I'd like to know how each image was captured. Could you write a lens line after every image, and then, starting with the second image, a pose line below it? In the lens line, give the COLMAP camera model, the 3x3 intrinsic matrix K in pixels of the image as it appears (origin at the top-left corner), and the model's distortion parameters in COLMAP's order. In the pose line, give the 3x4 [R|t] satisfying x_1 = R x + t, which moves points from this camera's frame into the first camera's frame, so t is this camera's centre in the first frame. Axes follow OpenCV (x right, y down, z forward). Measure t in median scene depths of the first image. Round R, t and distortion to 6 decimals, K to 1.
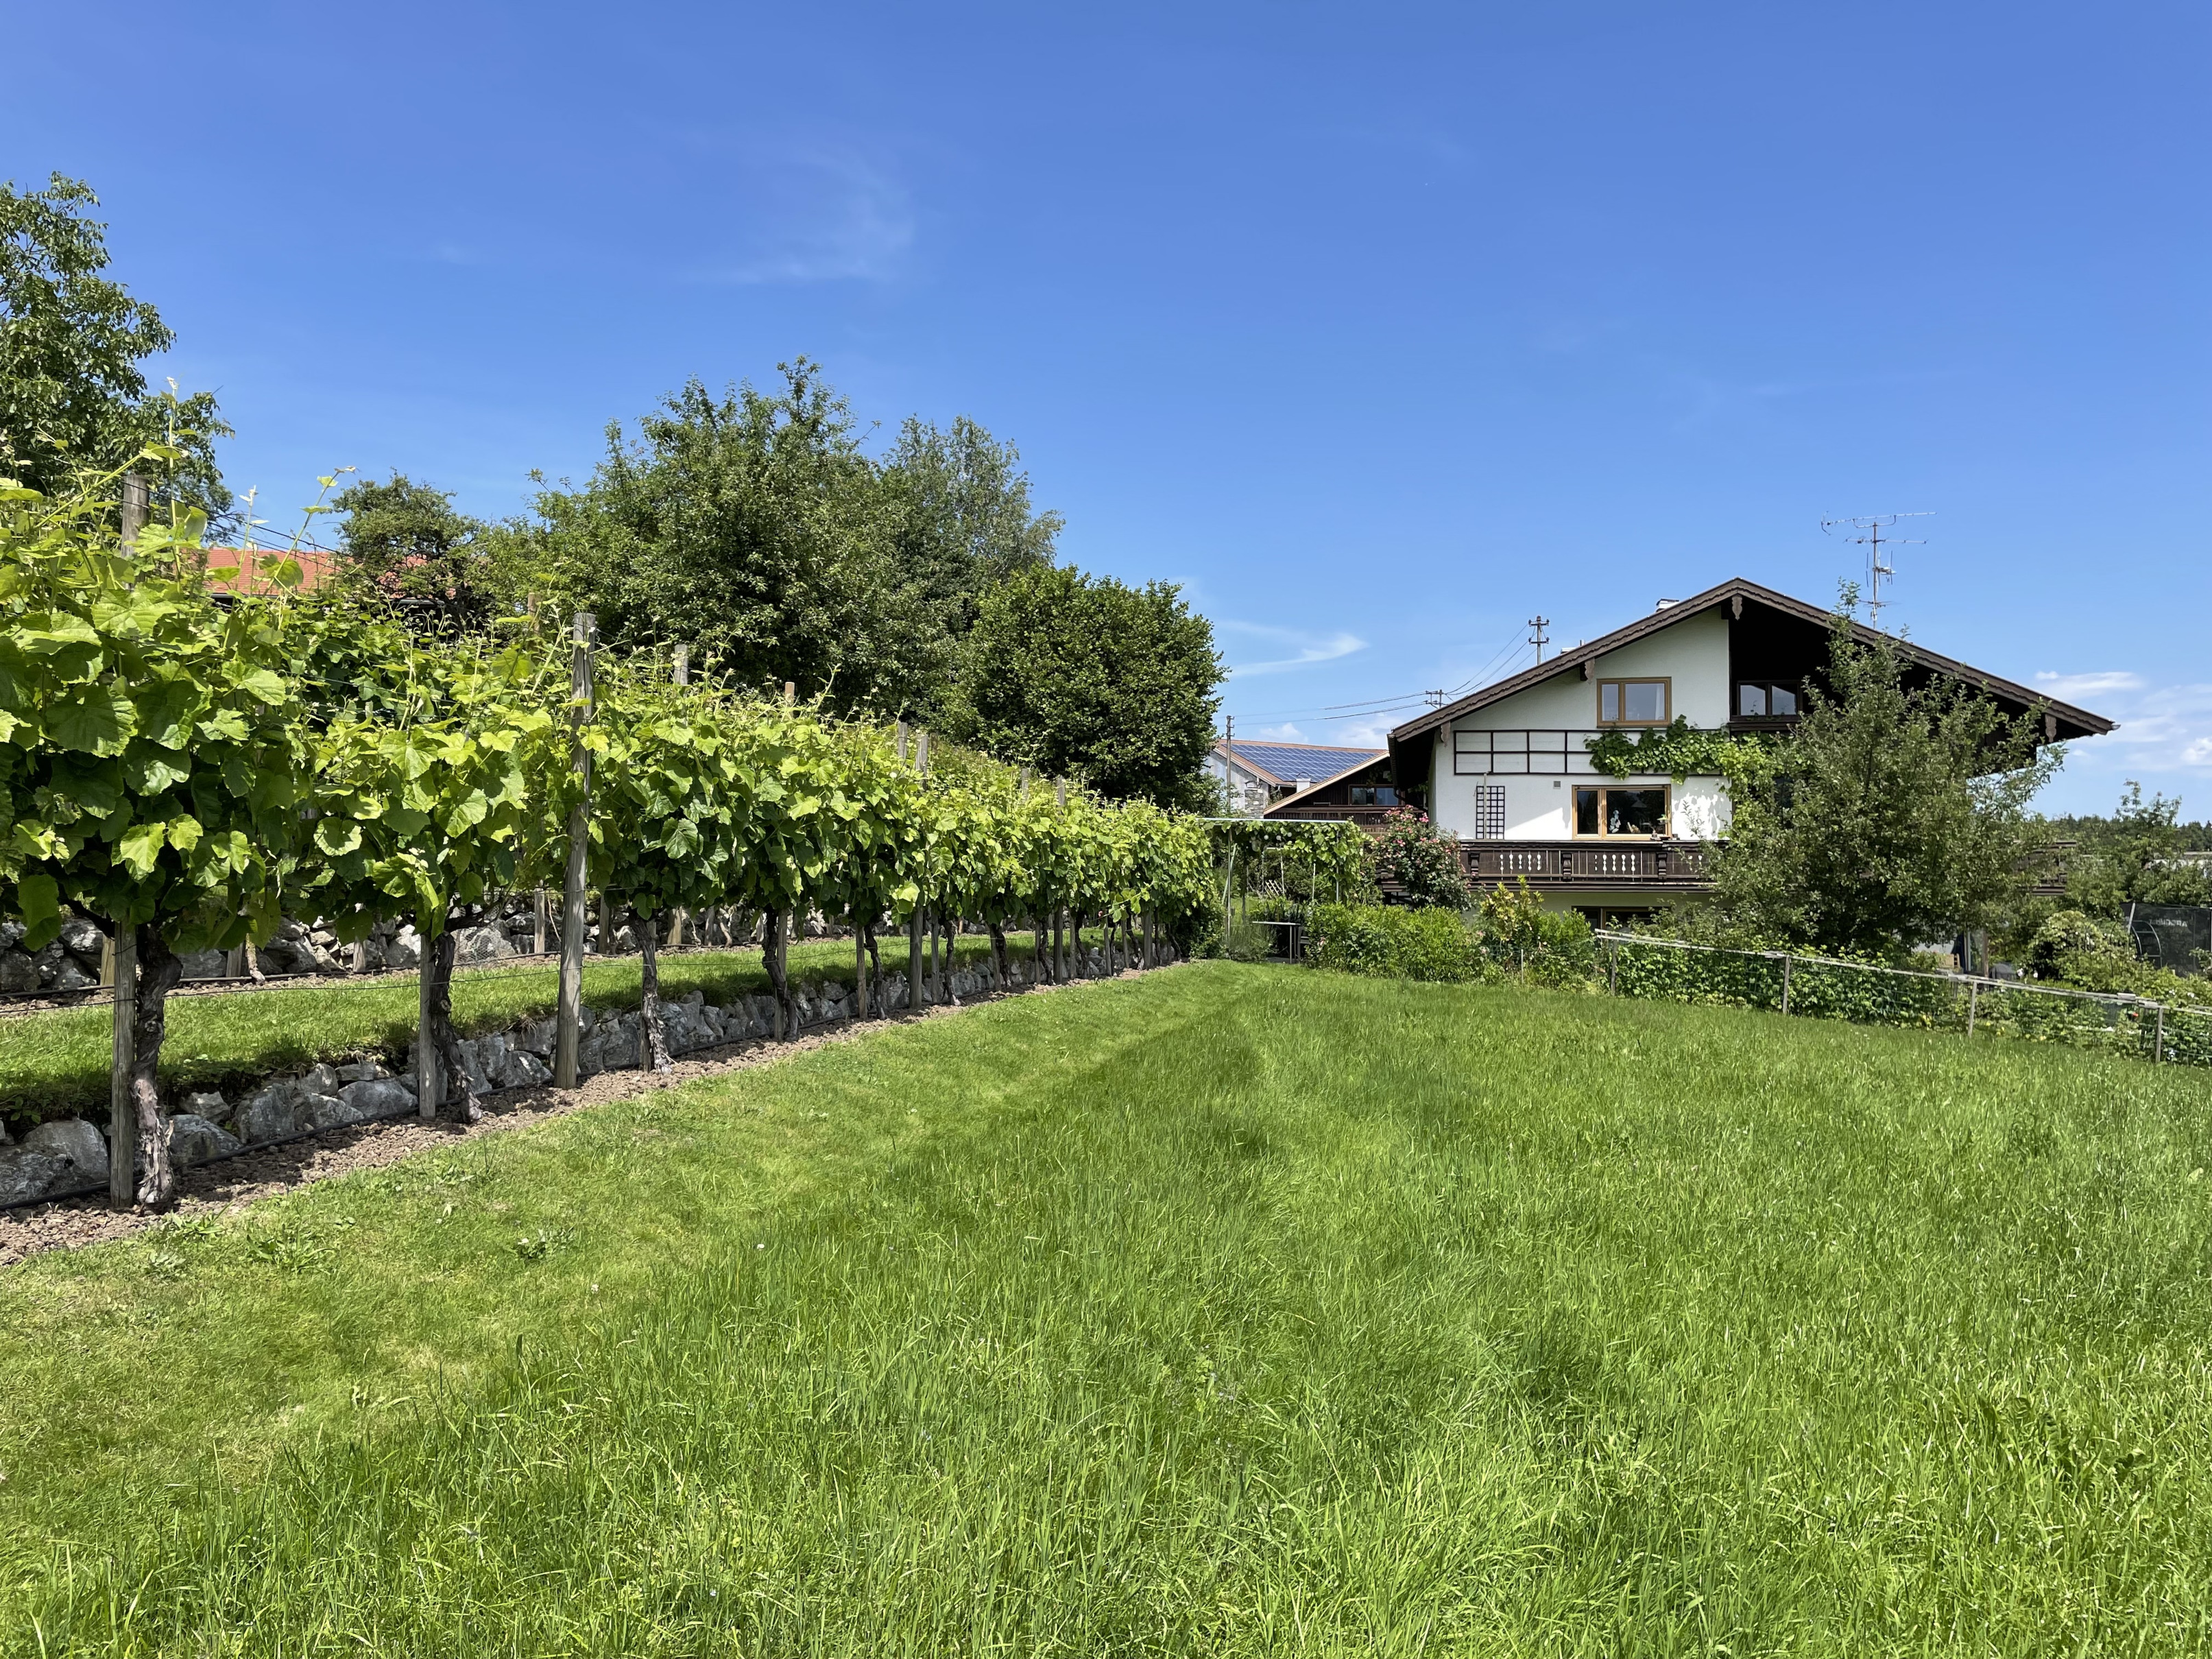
lens RADIAL K [[1725.1, 0, 1103.0], [0, 1725.1, 827.9], [0, 0, 1]] dist [0.066815, -0.032411]
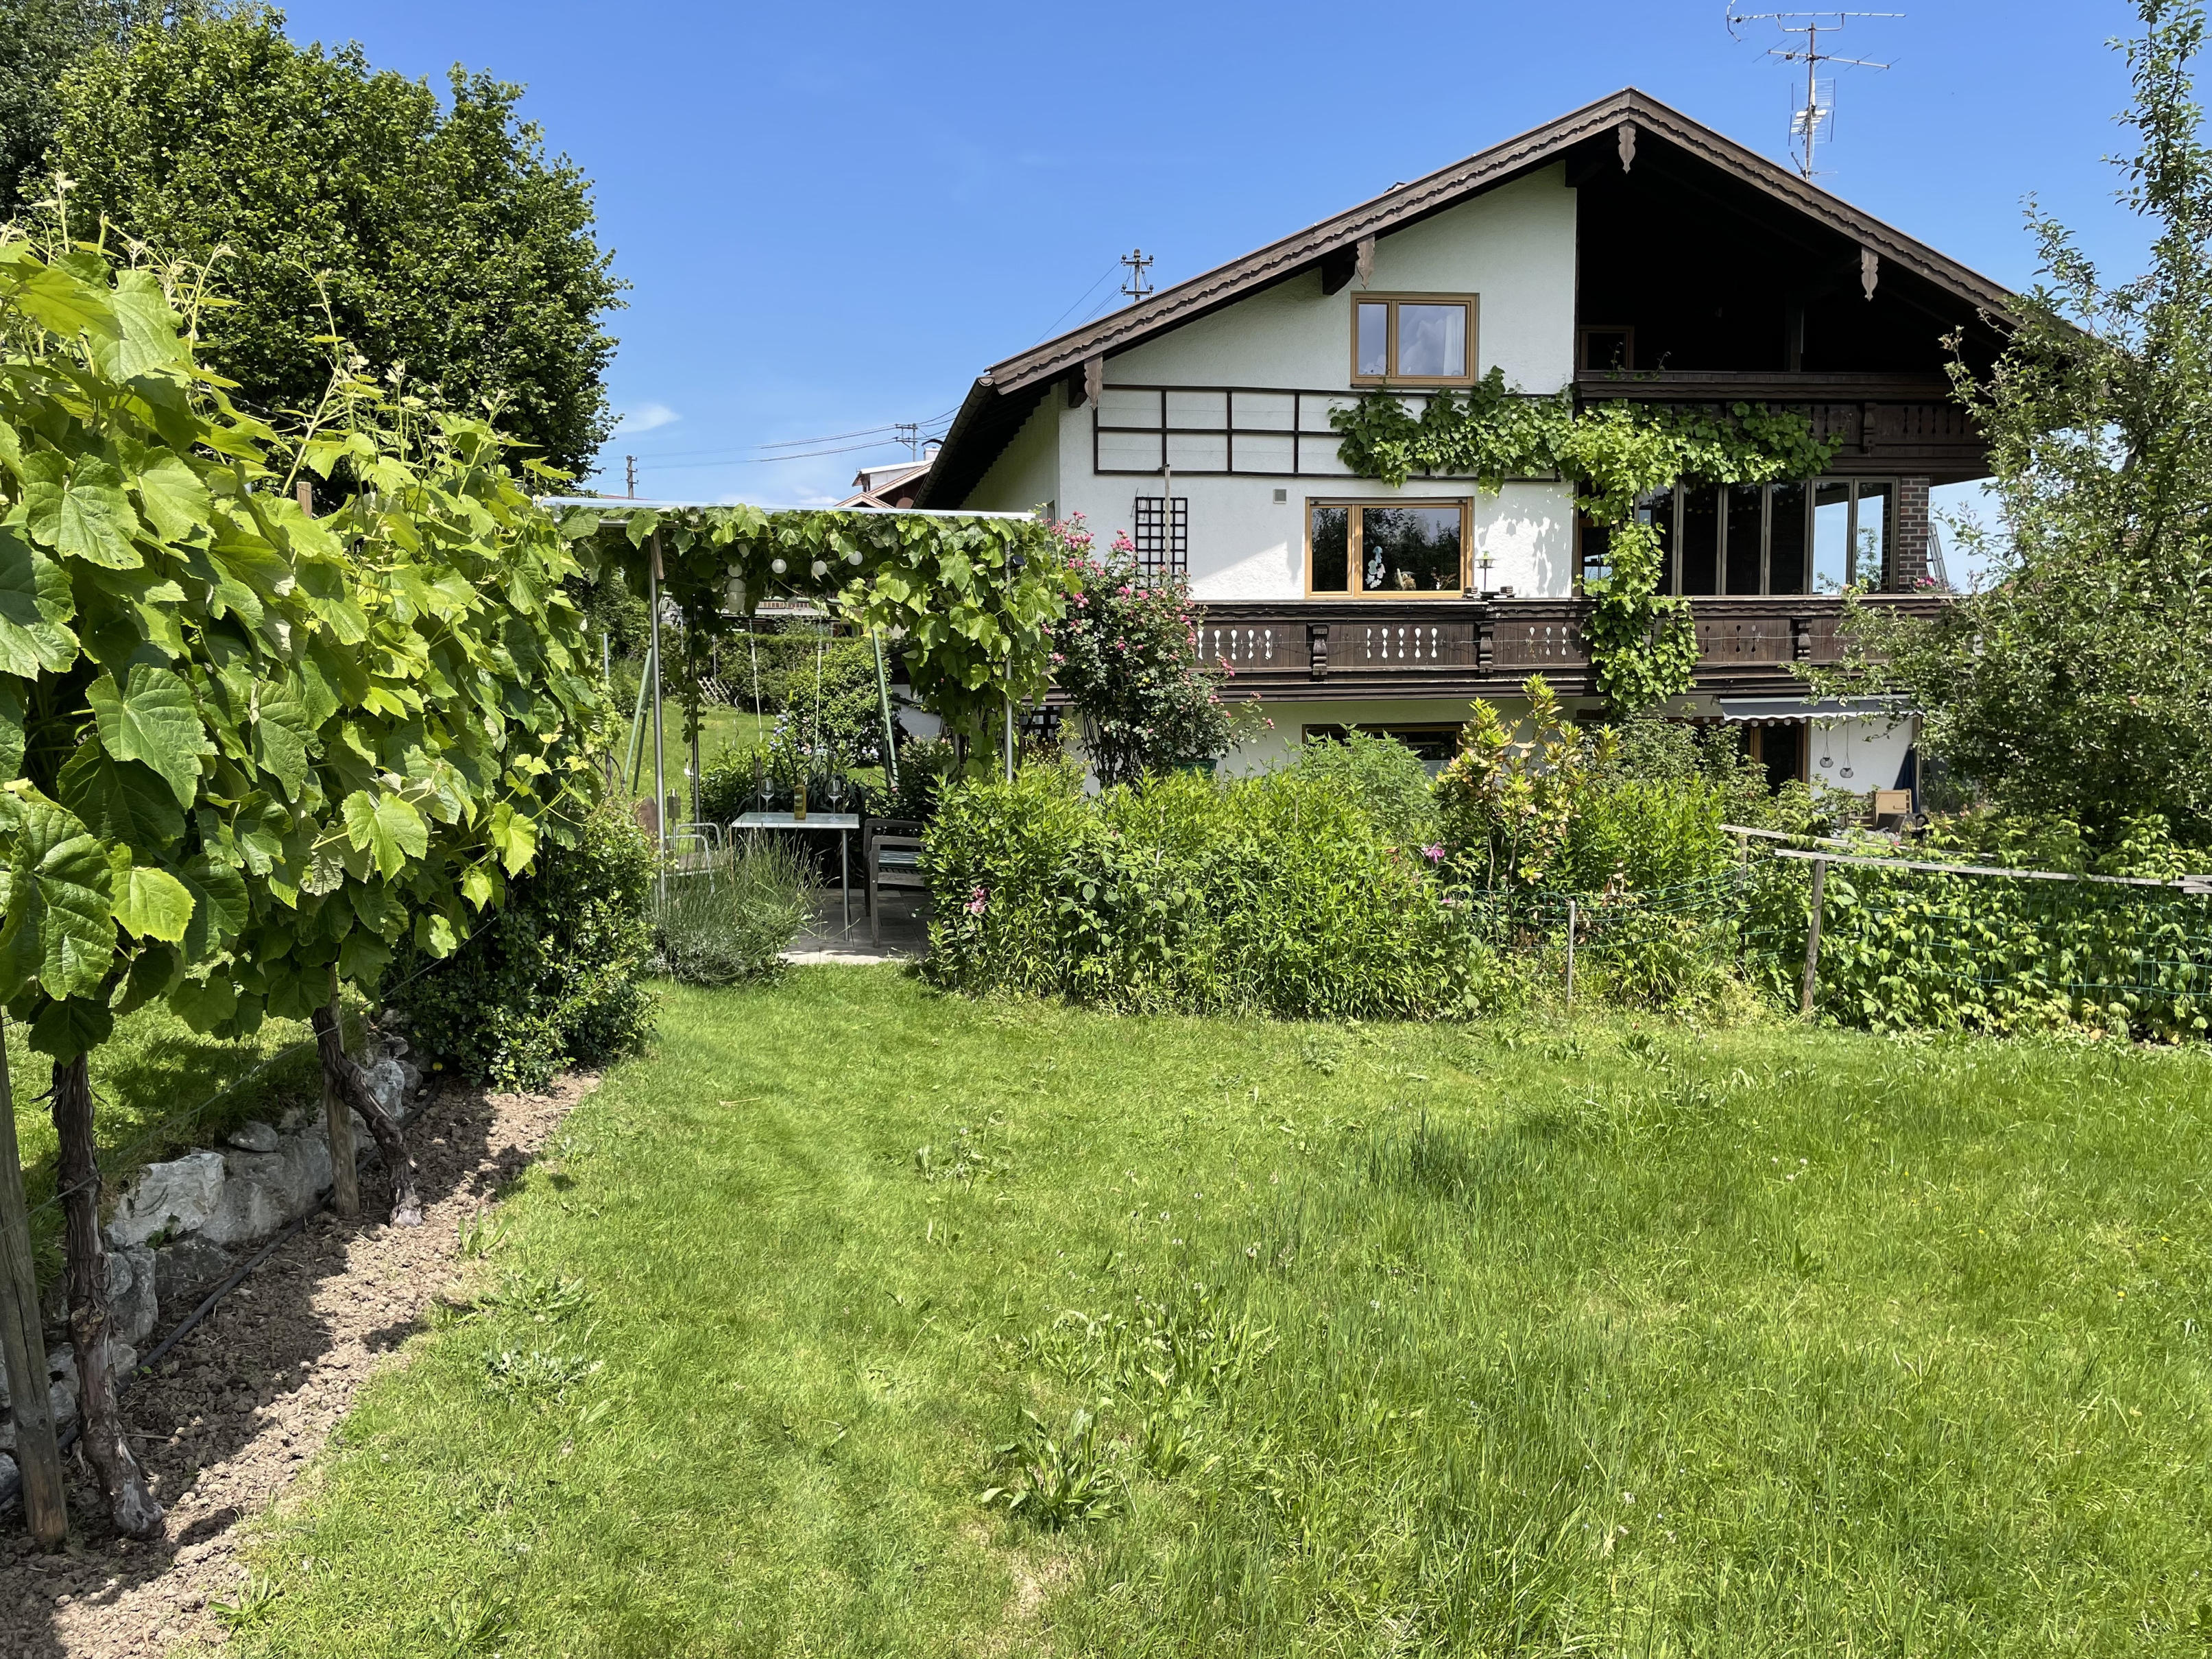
lens RADIAL K [[1725.1, 0, 1096.5], [0, 1725.1, 815.1], [0, 0, 1]] dist [0.066815, -0.032411]
pose [[0.945361, -0.040510, 0.323499, 0.034781], [0.003156, 0.993341, 0.115167, 0.010783], [-0.326010, -0.107854, 0.939194, 0.514042]]
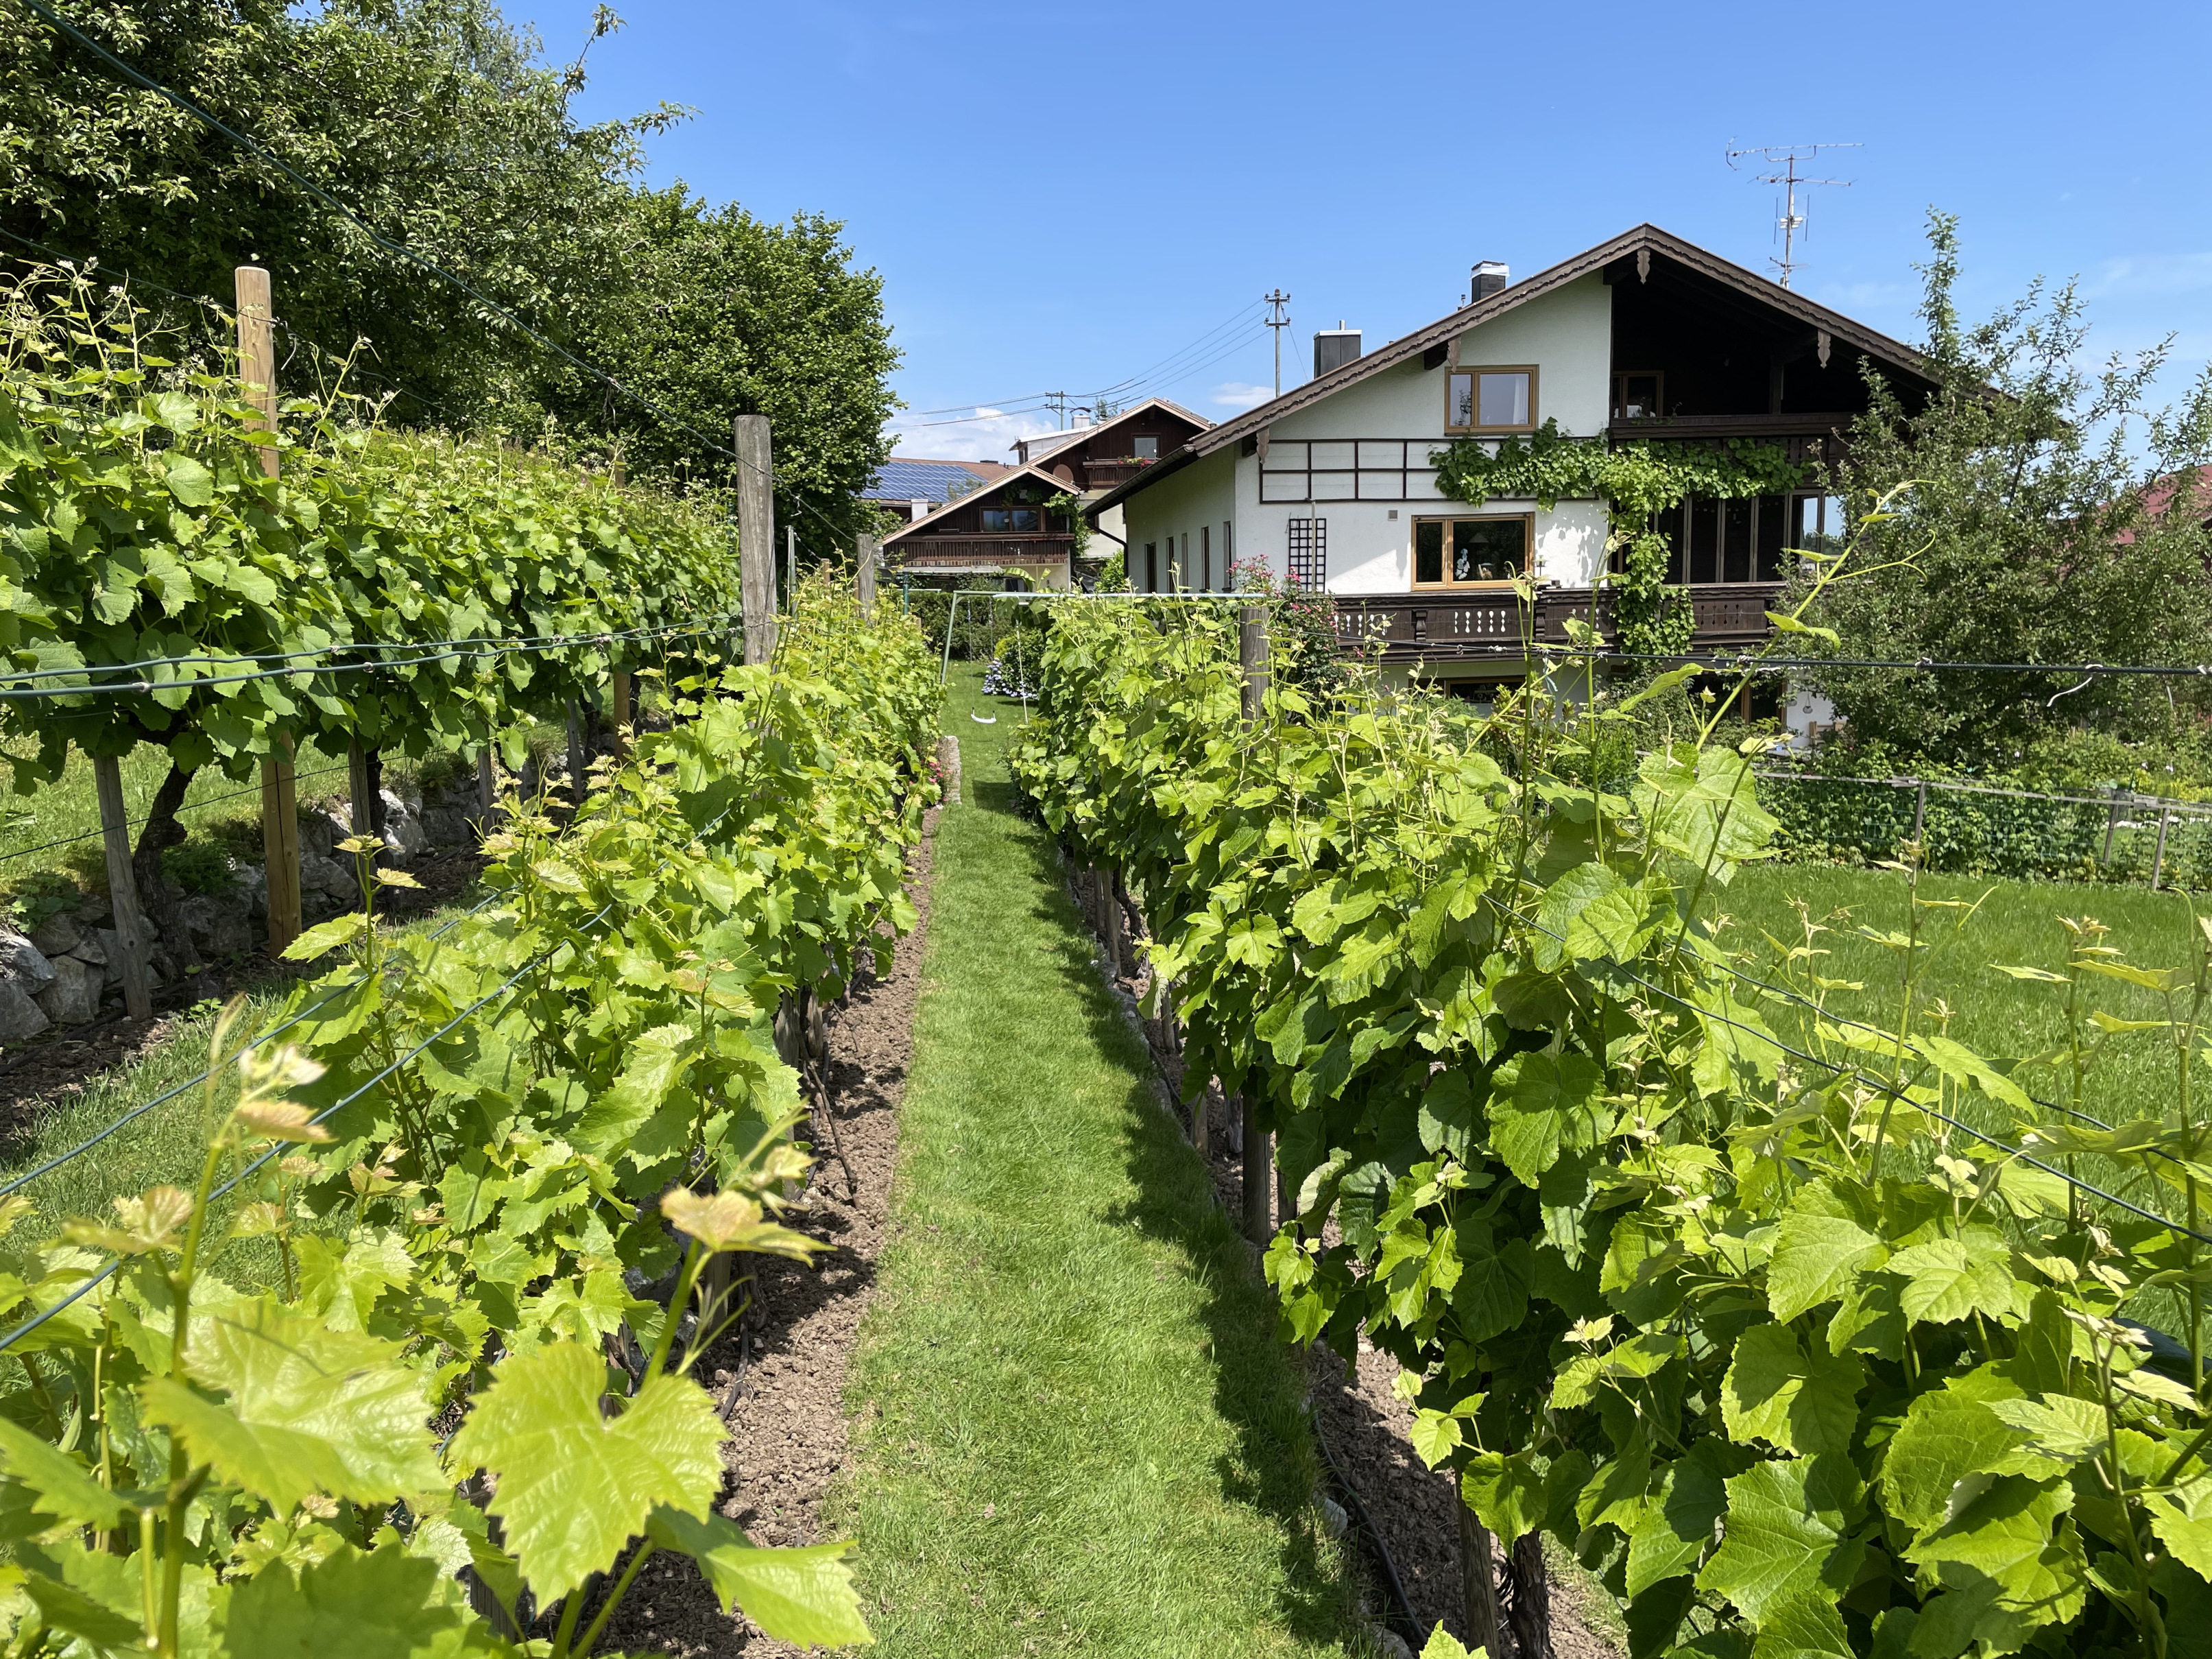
lens RADIAL K [[1725.1, 0, 1105.0], [0, 1725.1, 823.8], [0, 0, 1]] dist [0.066815, -0.032411]
pose [[0.961923, -0.059621, 0.266738, -0.060253], [0.016000, 0.986528, 0.162806, -0.017393], [-0.272852, -0.152339, 0.949918, 0.314495]]
